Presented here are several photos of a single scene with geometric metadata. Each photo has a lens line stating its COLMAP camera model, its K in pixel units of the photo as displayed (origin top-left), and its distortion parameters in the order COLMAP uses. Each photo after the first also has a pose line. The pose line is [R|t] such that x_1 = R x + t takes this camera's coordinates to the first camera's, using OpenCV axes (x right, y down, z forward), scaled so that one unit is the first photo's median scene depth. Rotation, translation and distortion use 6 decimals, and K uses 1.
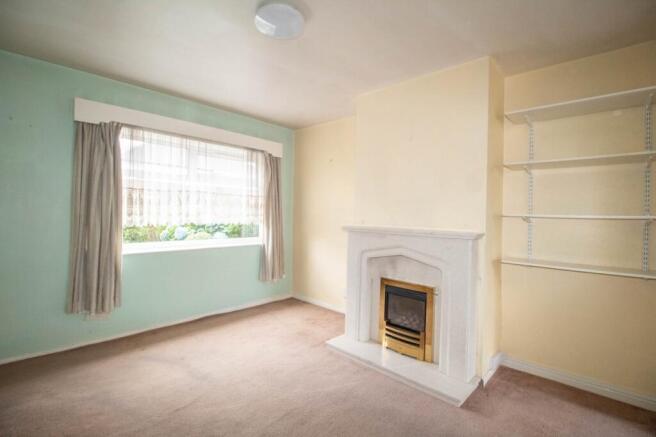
lens RADIAL K [[303.6, 0, 328.0], [0, 303.6, 218.5], [0, 0, 1]] dist [0.003580, -0.016144]
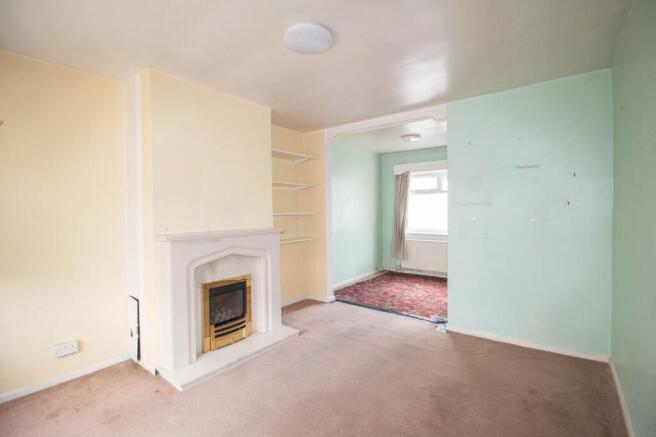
lens RADIAL K [[303.6, 0, 328.0], [0, 303.6, 218.5], [0, 0, 1]] dist [0.003580, -0.016144]
pose [[-0.113104, -0.035222, 0.992959, -0.855943], [0.020715, 0.999071, 0.037798, -0.042996], [-0.993367, 0.024844, -0.112270, 0.744443]]
